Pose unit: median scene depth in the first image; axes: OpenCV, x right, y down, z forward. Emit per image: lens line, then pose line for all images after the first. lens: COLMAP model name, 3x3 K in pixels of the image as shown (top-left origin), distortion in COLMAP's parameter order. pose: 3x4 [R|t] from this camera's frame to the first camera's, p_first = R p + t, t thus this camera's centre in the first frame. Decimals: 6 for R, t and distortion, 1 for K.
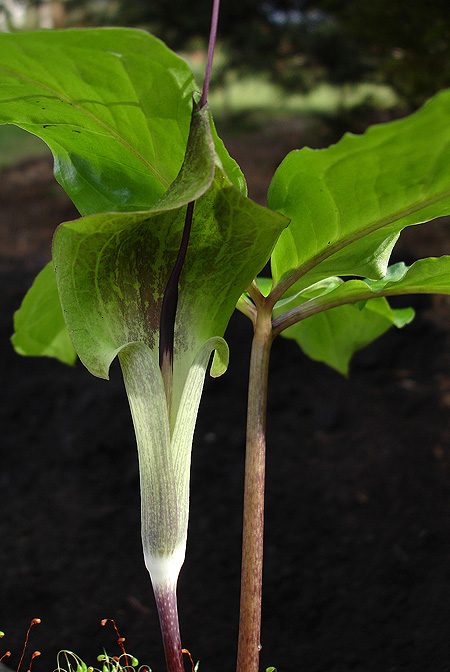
lens RADIAL K [[799.5, 0, 225.4], [0, 799.5, 336.4], [0, 0, 1]] dist [0.028290, 0.000000]
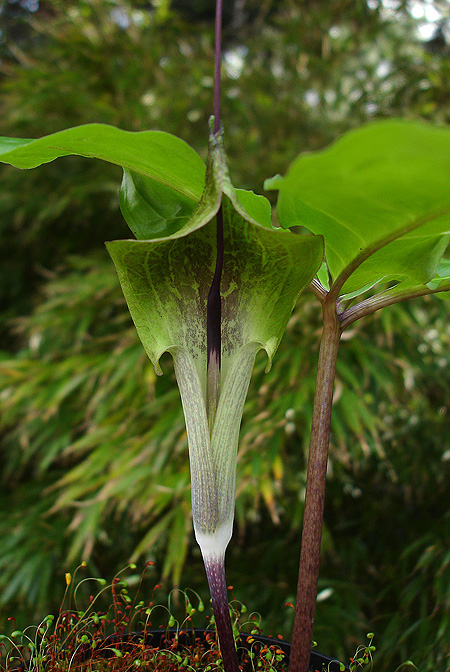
lens RADIAL K [[799.5, 0, 225.0], [0, 799.5, 334.9], [0, 0, 1]] dist [0.028290, 0.000000]
pose [[0.937287, 0.044125, -0.345756, 0.308187], [0.000451, 0.991801, 0.127794, -0.138081], [0.348559, -0.119936, 0.929581, 0.002592]]
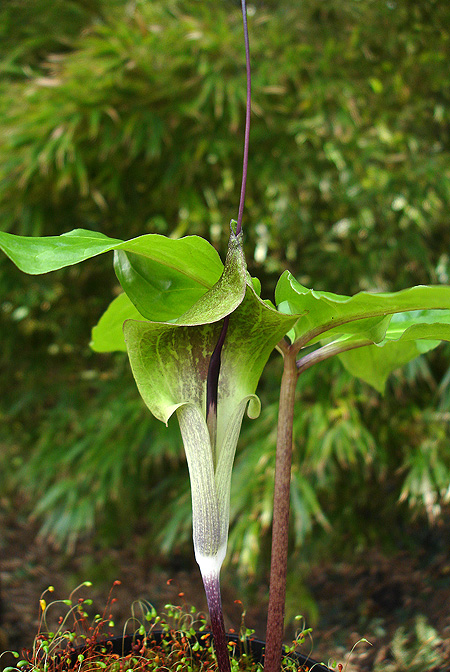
lens RADIAL K [[799.5, 0, 223.8], [0, 799.5, 337.4], [0, 0, 1]] dist [0.028290, 0.000000]
pose [[0.996000, 0.014809, -0.088116, 0.056382], [-0.001049, 0.988041, 0.154189, -0.279571], [0.089346, -0.153480, 0.984104, -0.245681]]
